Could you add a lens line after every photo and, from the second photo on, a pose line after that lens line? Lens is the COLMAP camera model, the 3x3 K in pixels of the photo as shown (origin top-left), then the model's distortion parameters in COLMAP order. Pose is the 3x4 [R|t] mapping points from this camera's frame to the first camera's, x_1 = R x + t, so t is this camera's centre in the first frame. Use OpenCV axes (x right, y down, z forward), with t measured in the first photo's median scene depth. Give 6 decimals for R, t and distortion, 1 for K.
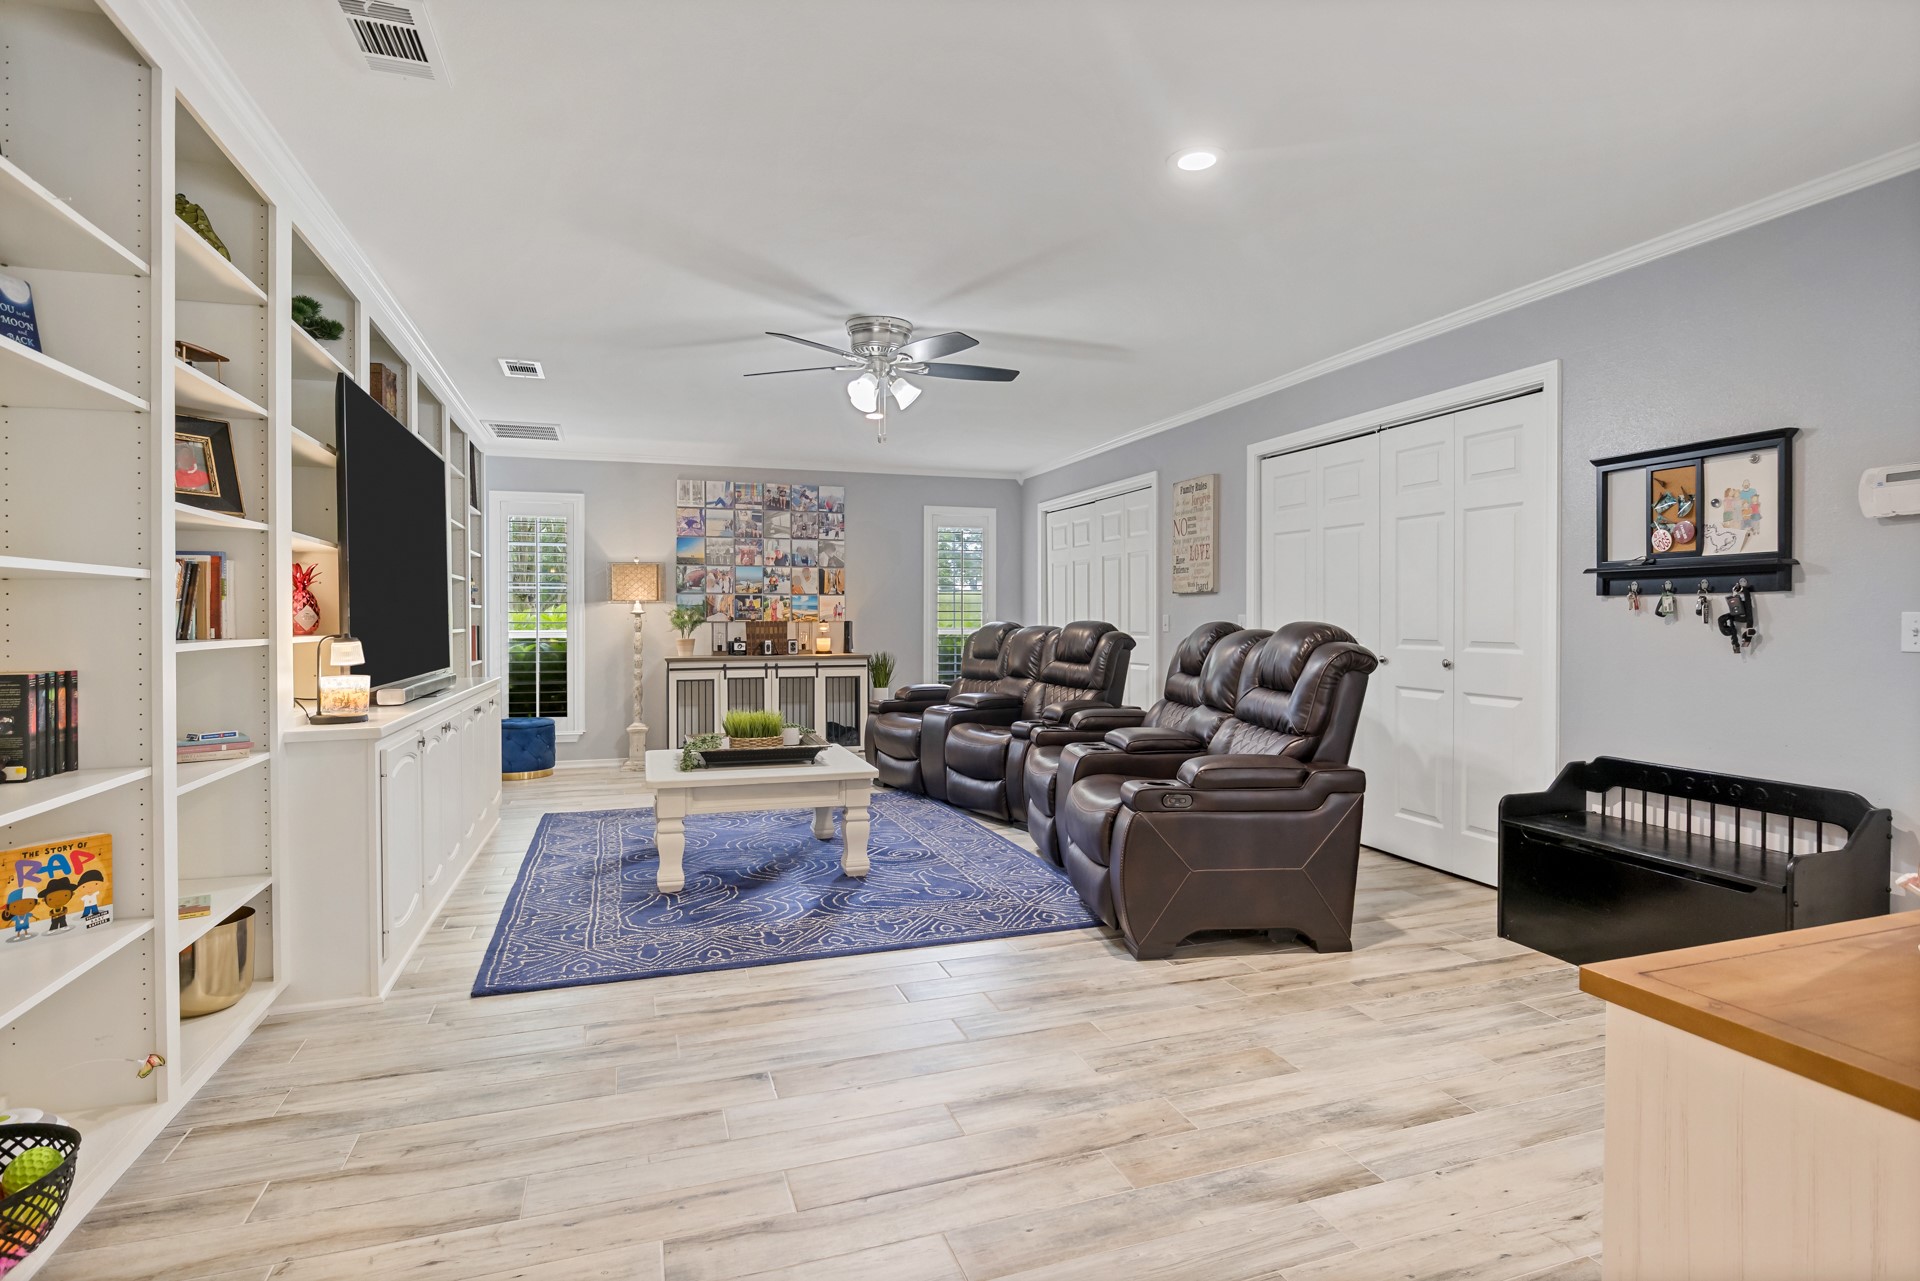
lens RADIAL K [[961.4, 0, 960.1], [0, 961.4, 628.3], [0, 0, 1]] dist [0.000242, -0.000102]
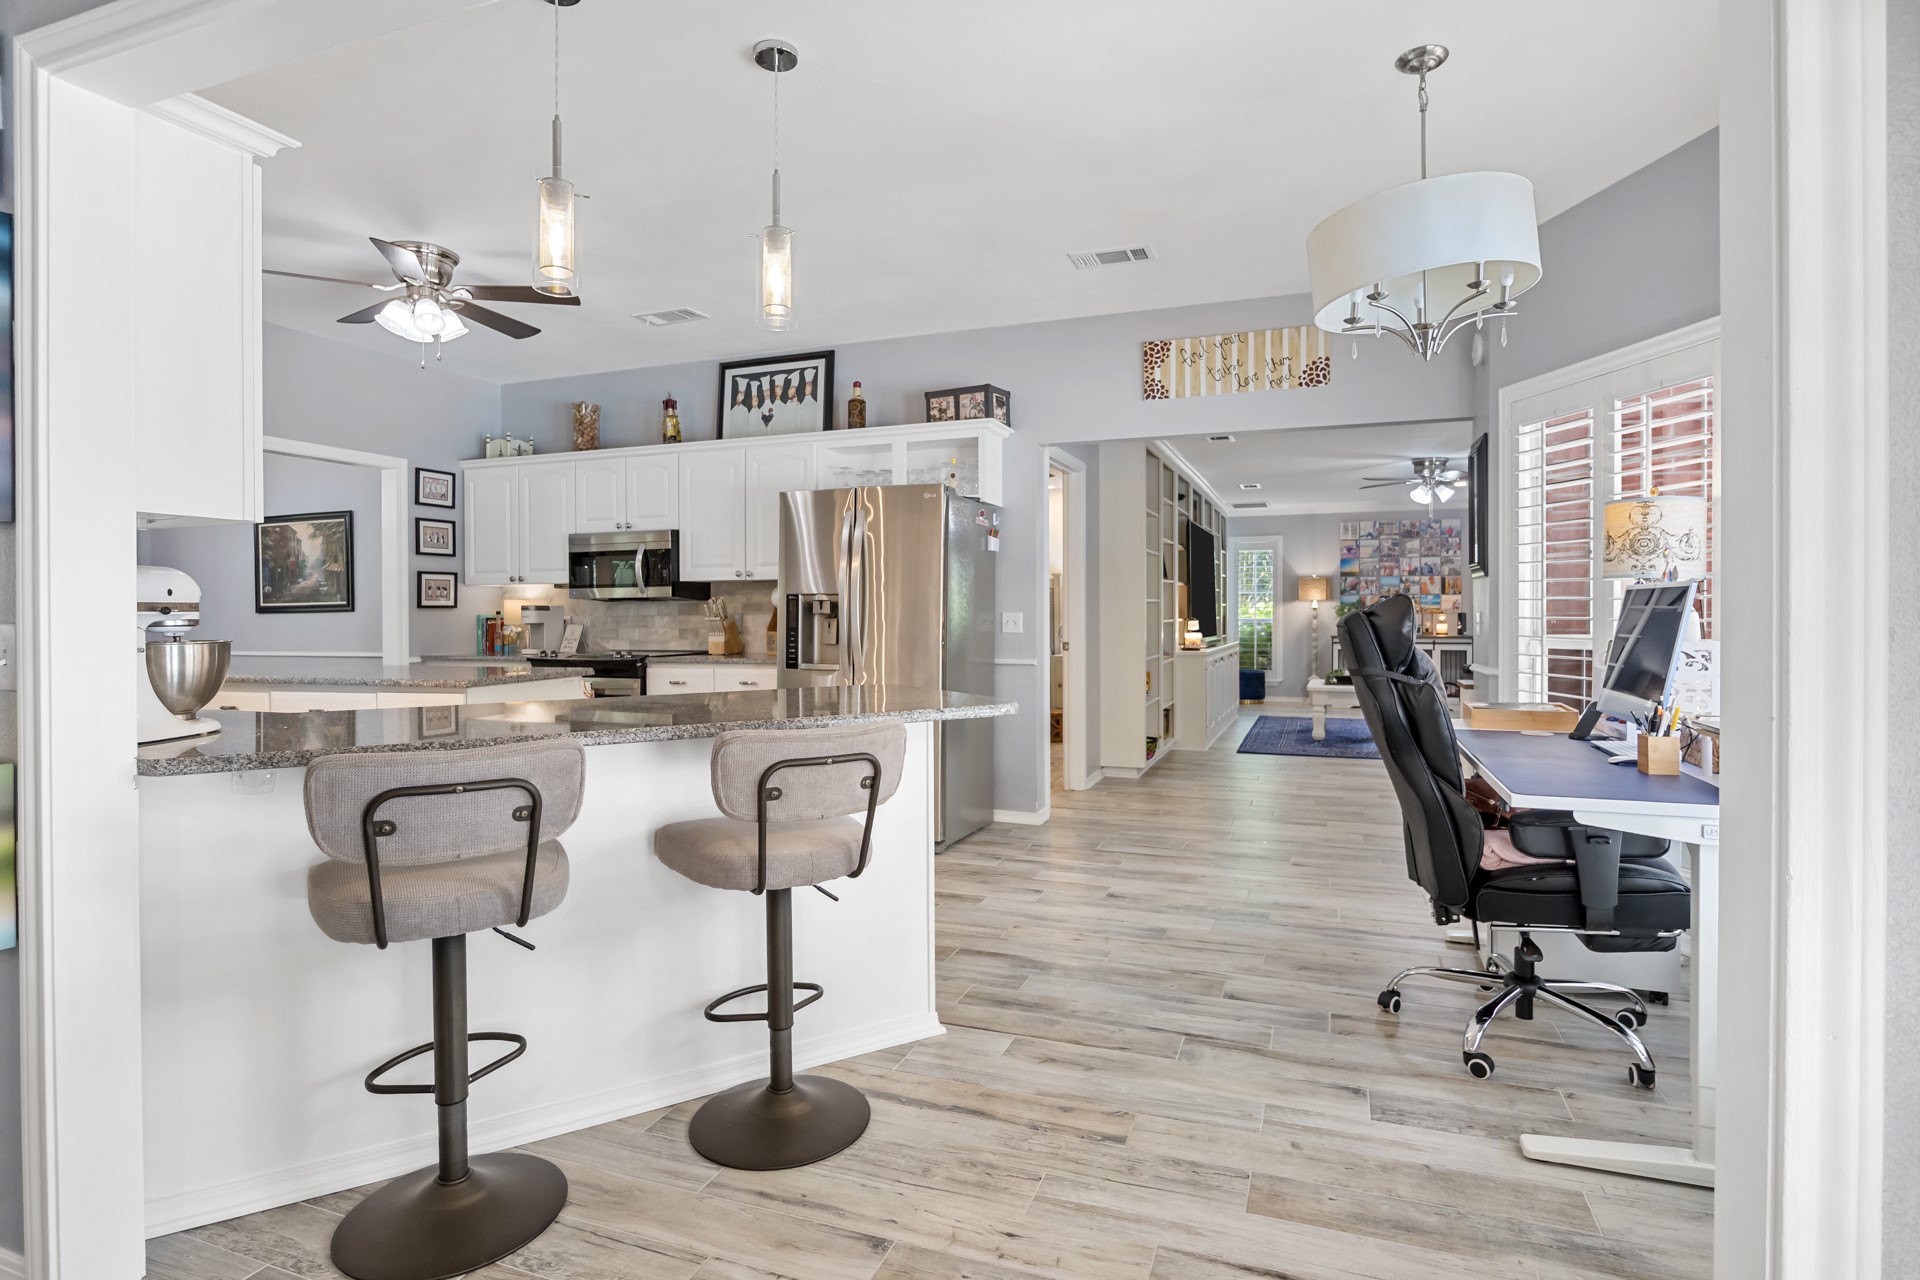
lens RADIAL K [[961.4, 0, 966.8], [0, 961.4, 622.3], [0, 0, 1]] dist [0.000242, -0.000102]
pose [[0.767786, 0.004193, -0.640692, 0.242371], [-0.002544, 0.999991, 0.003496, 0.004163], [0.640701, -0.001054, 0.767790, -0.594355]]
